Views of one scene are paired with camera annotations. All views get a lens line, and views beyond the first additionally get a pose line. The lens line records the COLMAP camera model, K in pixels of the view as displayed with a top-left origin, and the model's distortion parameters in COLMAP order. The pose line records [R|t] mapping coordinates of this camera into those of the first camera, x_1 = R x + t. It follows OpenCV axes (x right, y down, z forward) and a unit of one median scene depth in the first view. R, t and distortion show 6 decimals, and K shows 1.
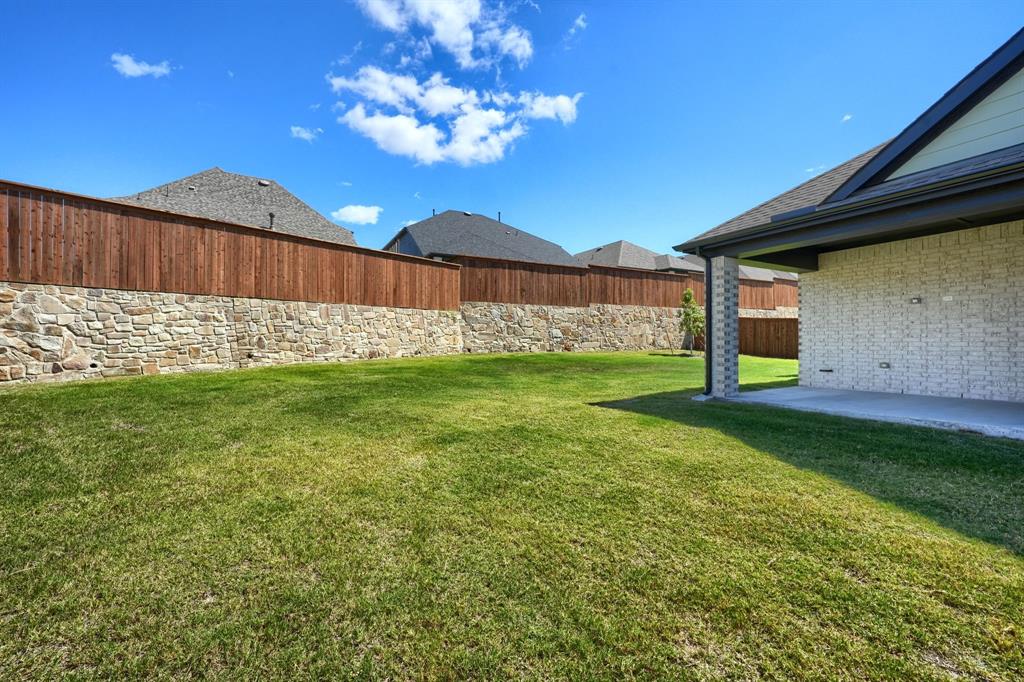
lens RADIAL K [[430.8, 0, 510.2], [0, 430.8, 343.3], [0, 0, 1]] dist [0.004242, 0.000782]
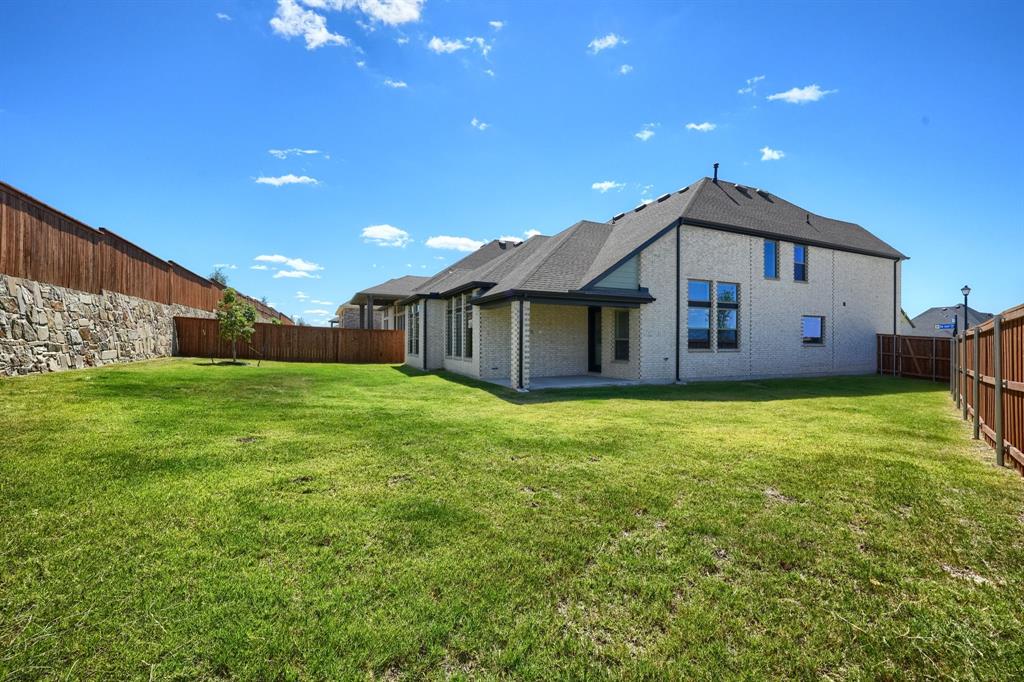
lens RADIAL K [[430.8, 0, 514.7], [0, 430.8, 340.0], [0, 0, 1]] dist [0.004242, 0.000782]
pose [[0.061668, 0.006233, 0.998077, -0.490867], [-0.005523, 0.999967, -0.005903, -0.020476], [-0.998081, -0.005149, 0.061700, 0.415781]]
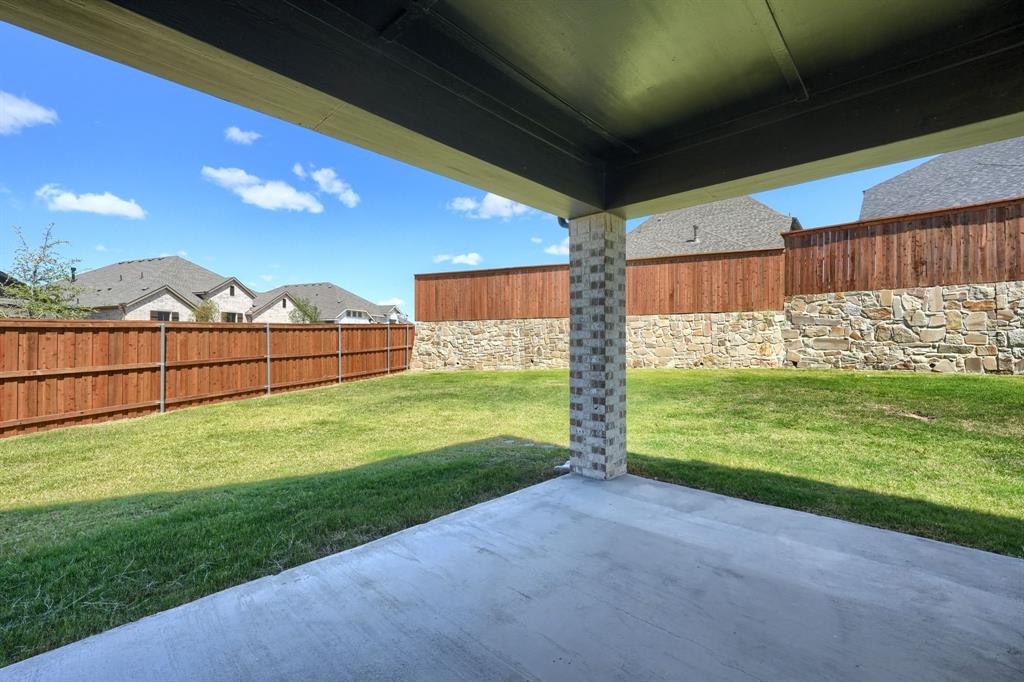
lens RADIAL K [[430.8, 0, 513.3], [0, 430.8, 339.9], [0, 0, 1]] dist [0.004242, 0.000782]
pose [[0.326905, -0.004879, -0.945045, 0.430516], [0.000768, 0.999988, -0.004897, -0.020384], [0.945057, 0.000875, 0.326904, 0.321593]]
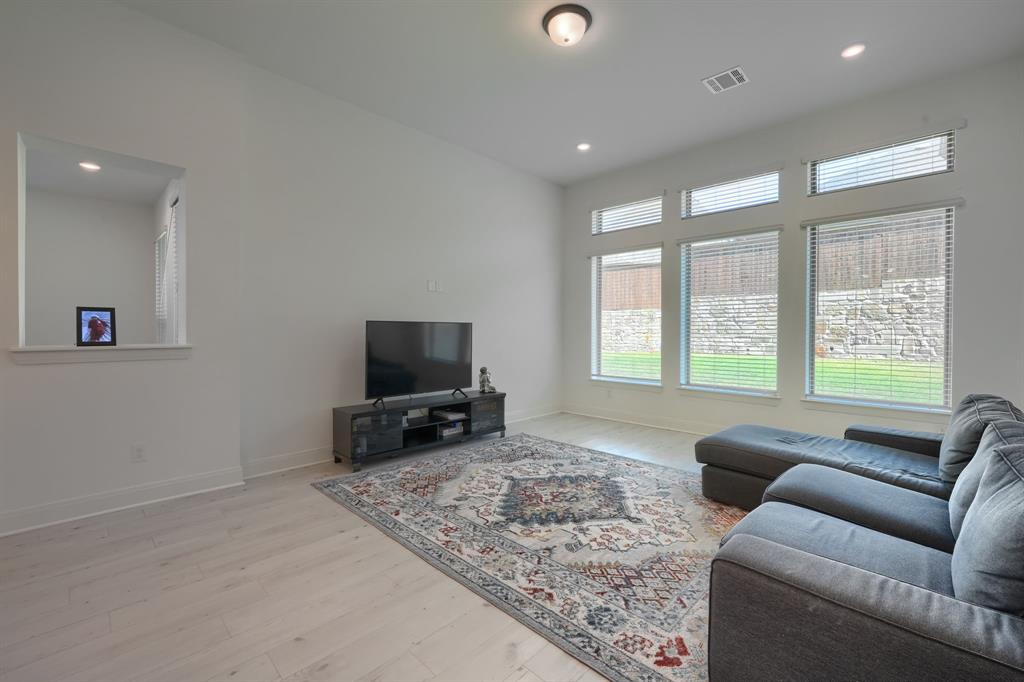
lens RADIAL K [[430.8, 0, 510.9], [0, 430.8, 335.0], [0, 0, 1]] dist [0.004242, 0.000782]
pose [[0.308716, 0.015979, -0.951020, 0.713416], [-0.001893, 0.999867, 0.016185, -0.029956], [0.951152, -0.003196, 0.308705, 0.368379]]
